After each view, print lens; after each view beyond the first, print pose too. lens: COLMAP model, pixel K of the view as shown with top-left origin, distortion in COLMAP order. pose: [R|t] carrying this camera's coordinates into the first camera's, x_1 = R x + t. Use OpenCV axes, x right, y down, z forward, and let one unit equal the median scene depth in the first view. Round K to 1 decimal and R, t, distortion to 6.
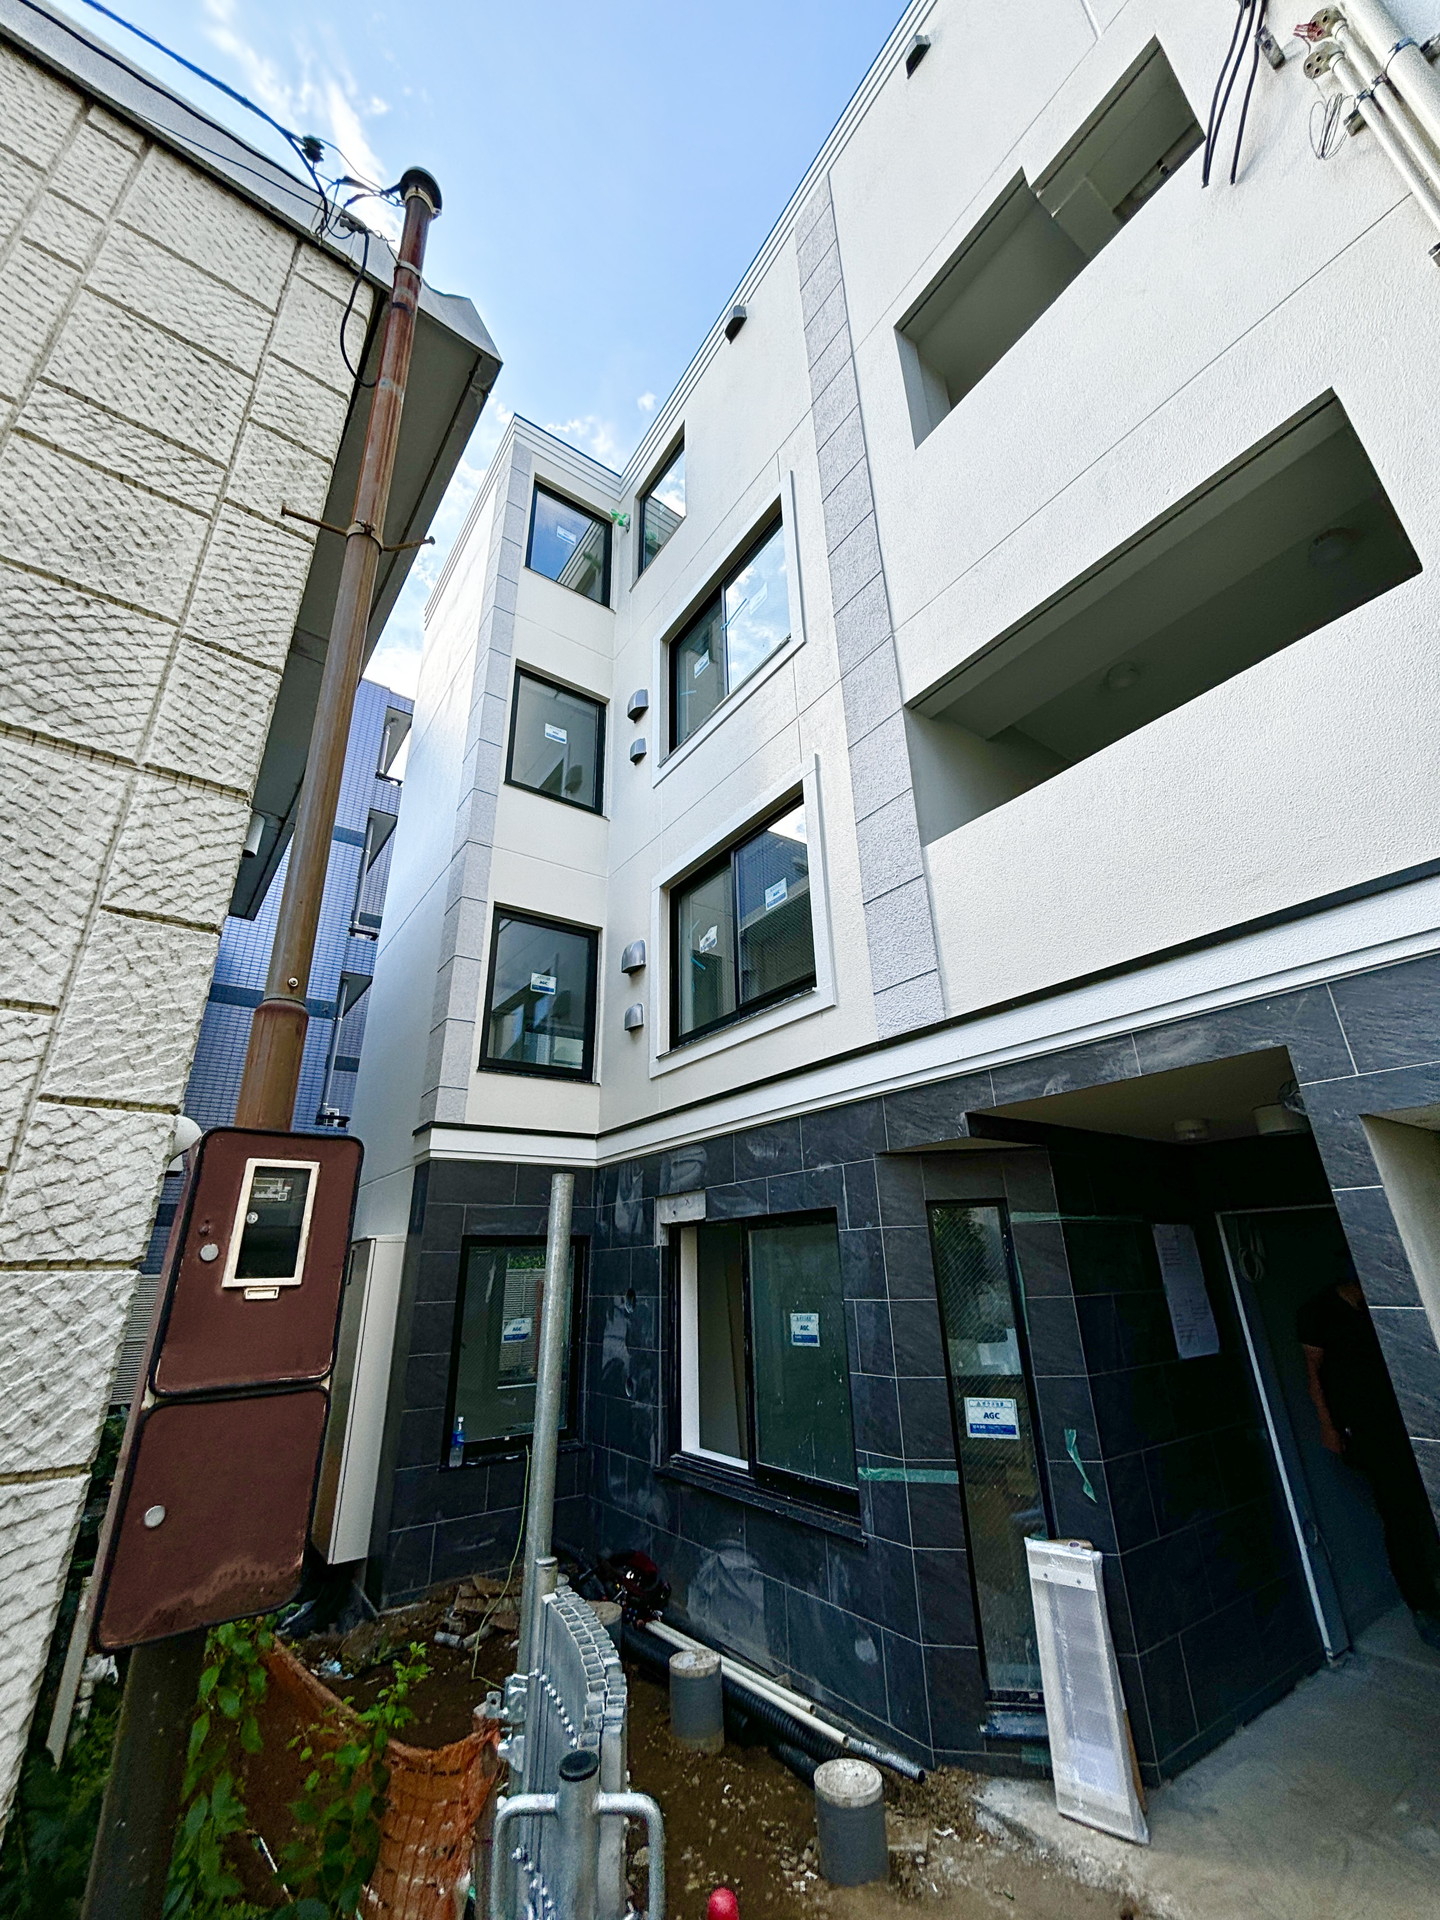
lens RADIAL K [[778.3, 0, 715.4], [0, 778.3, 953.4], [0, 0, 1]] dist [0.001109, -0.000052]
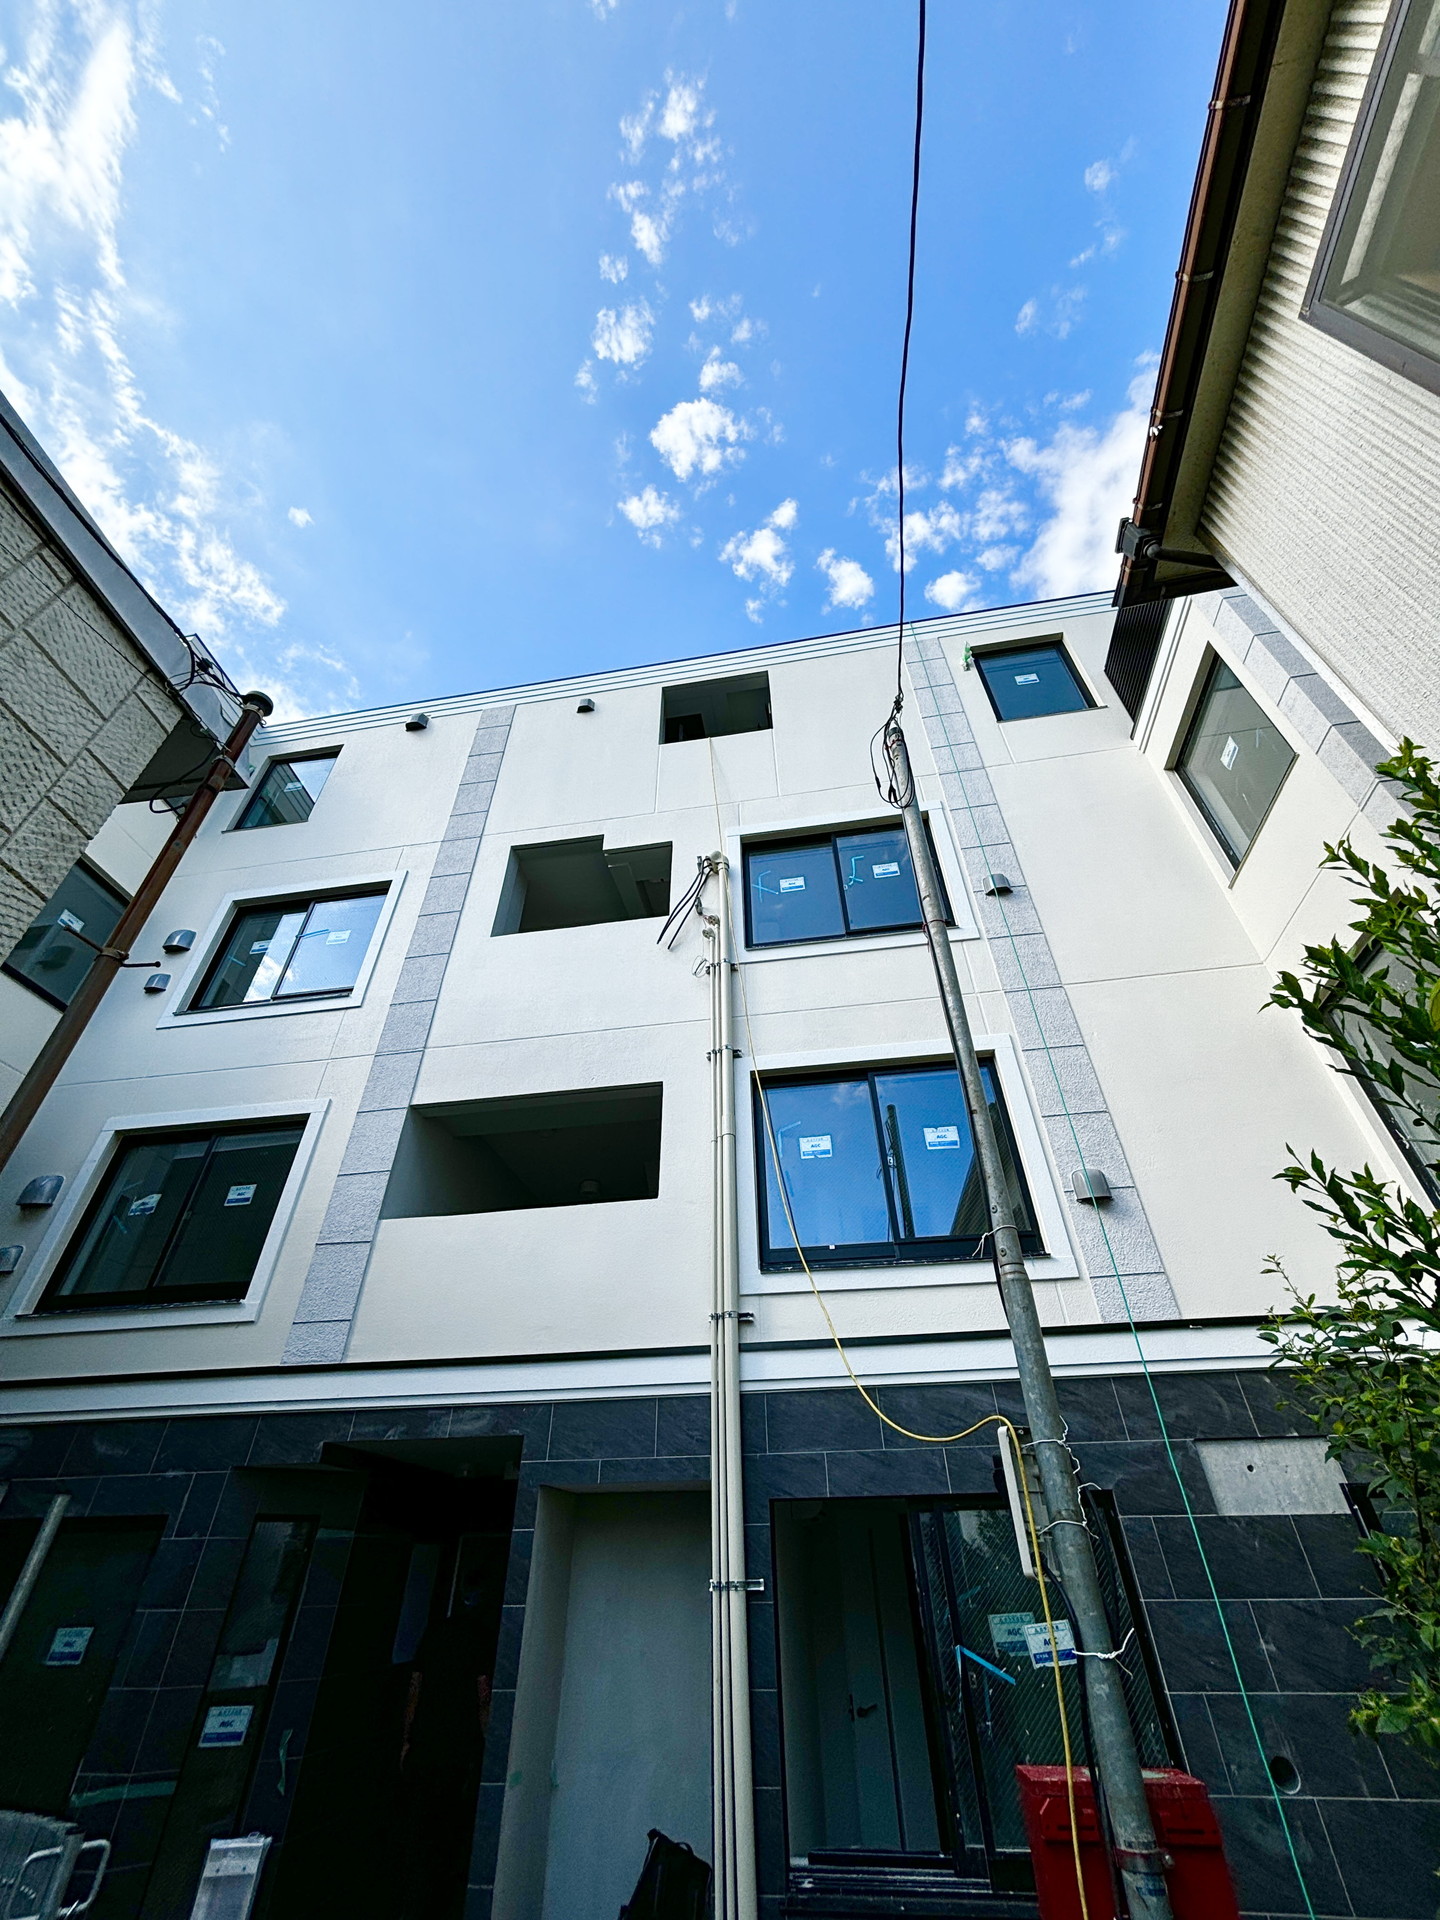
lens RADIAL K [[778.3, 0, 719.8], [0, 778.3, 955.2], [0, 0, 1]] dist [0.001109, -0.000052]
pose [[0.702554, 0.458747, 0.544030, -0.283385], [-0.276352, 0.880362, -0.385478, -0.186108], [-0.655780, 0.120475, 0.745277, -0.499535]]
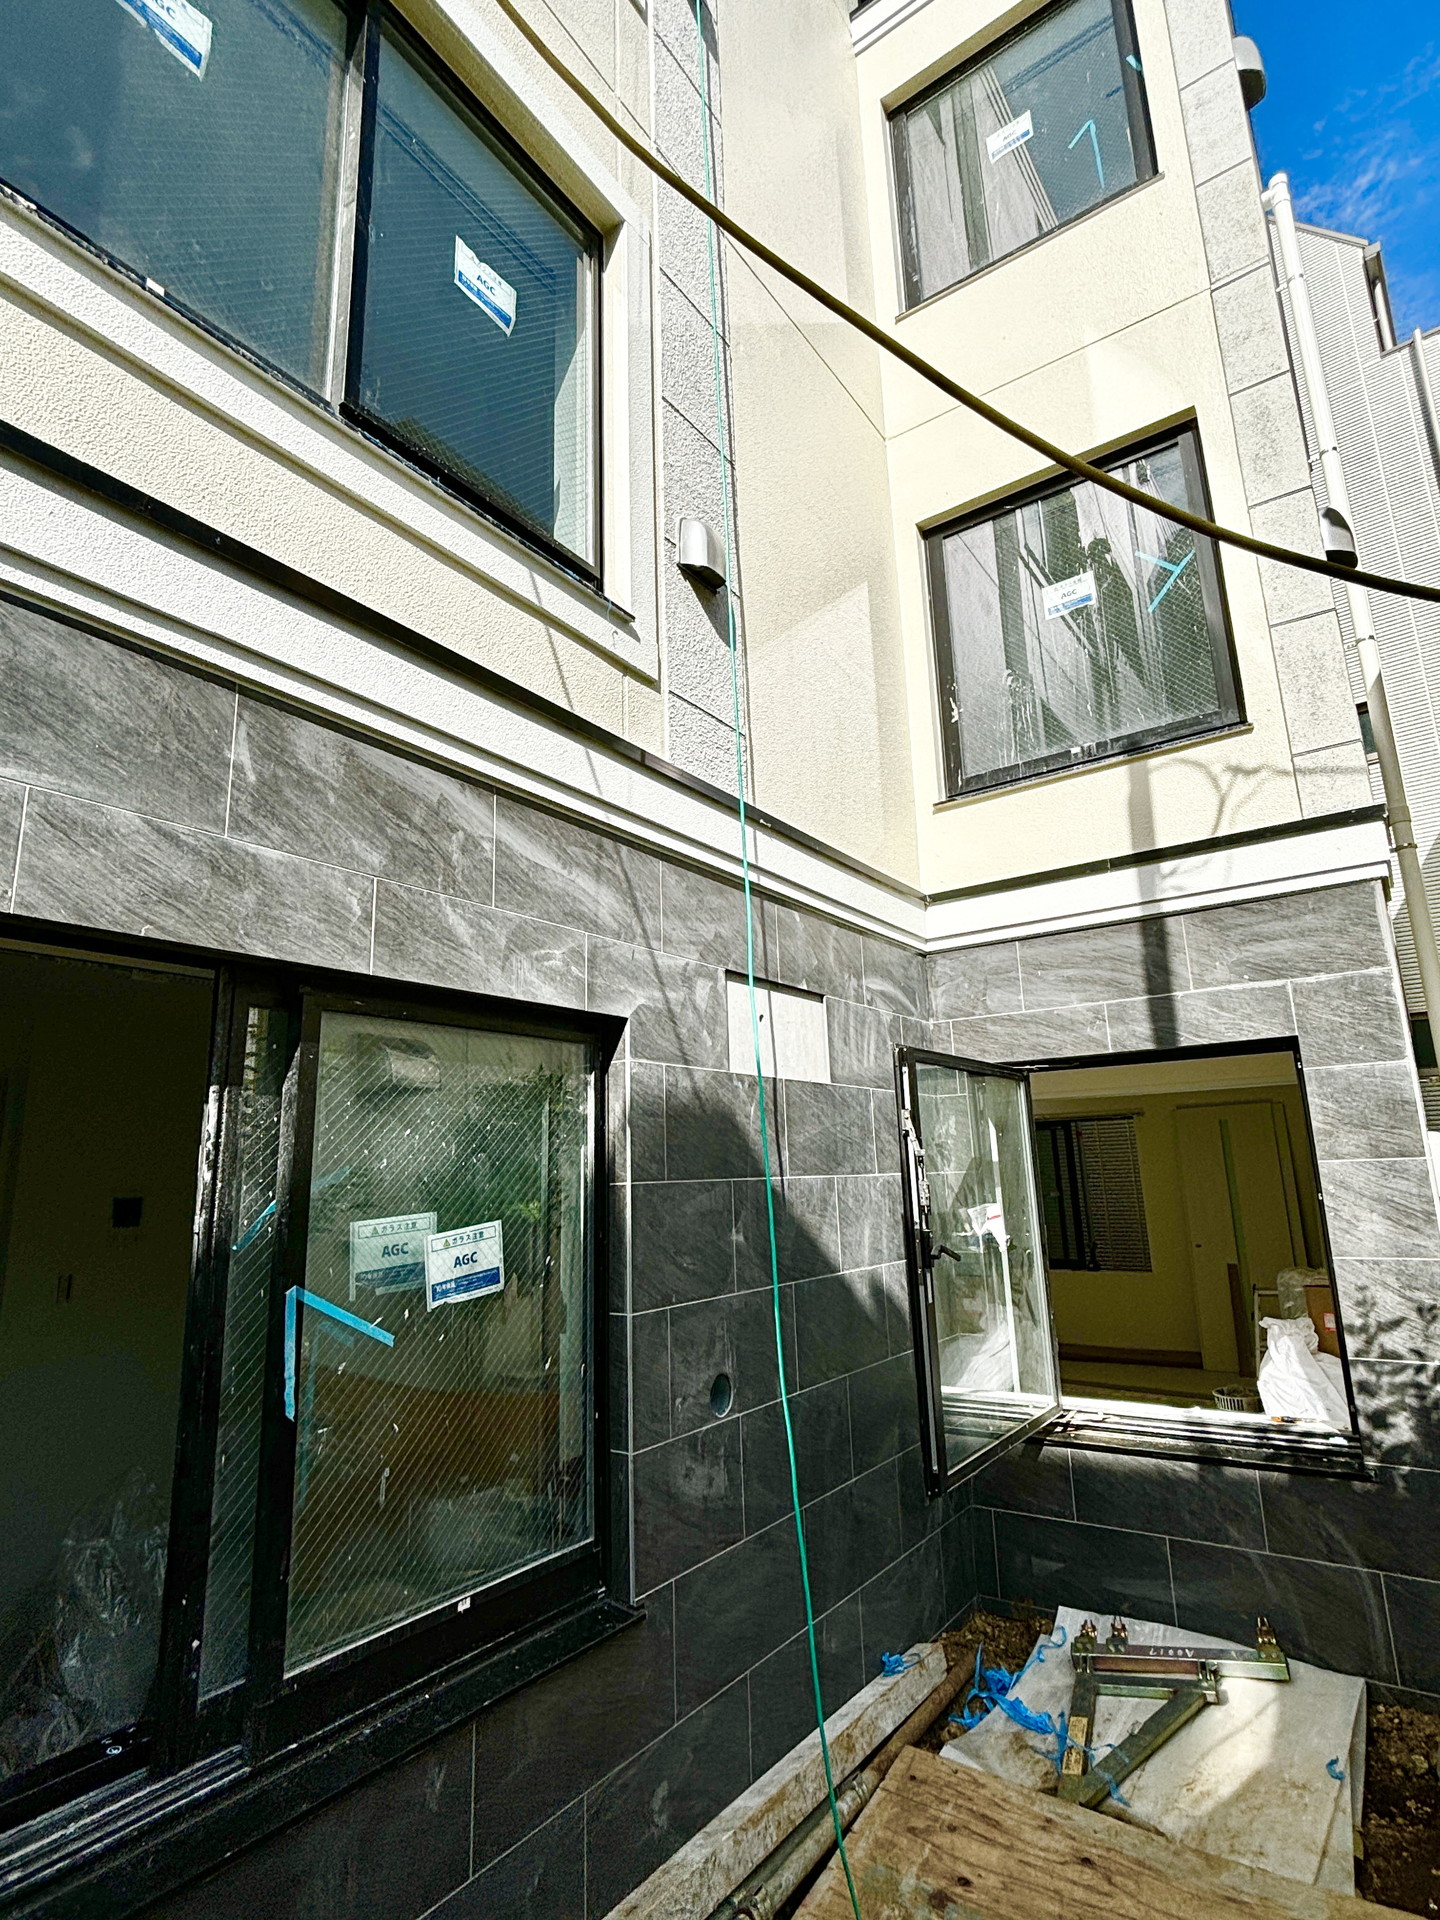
lens RADIAL K [[1001.5, 0, 721.1], [0, 1001.5, 948.7], [0, 0, 1]] dist [-0.006667, 0.004853]
pose [[-0.339499, 0.242900, 0.908702, 0.287030], [-0.322408, 0.877506, -0.355016, 0.071081], [-0.883625, -0.413501, -0.219600, 0.110312]]
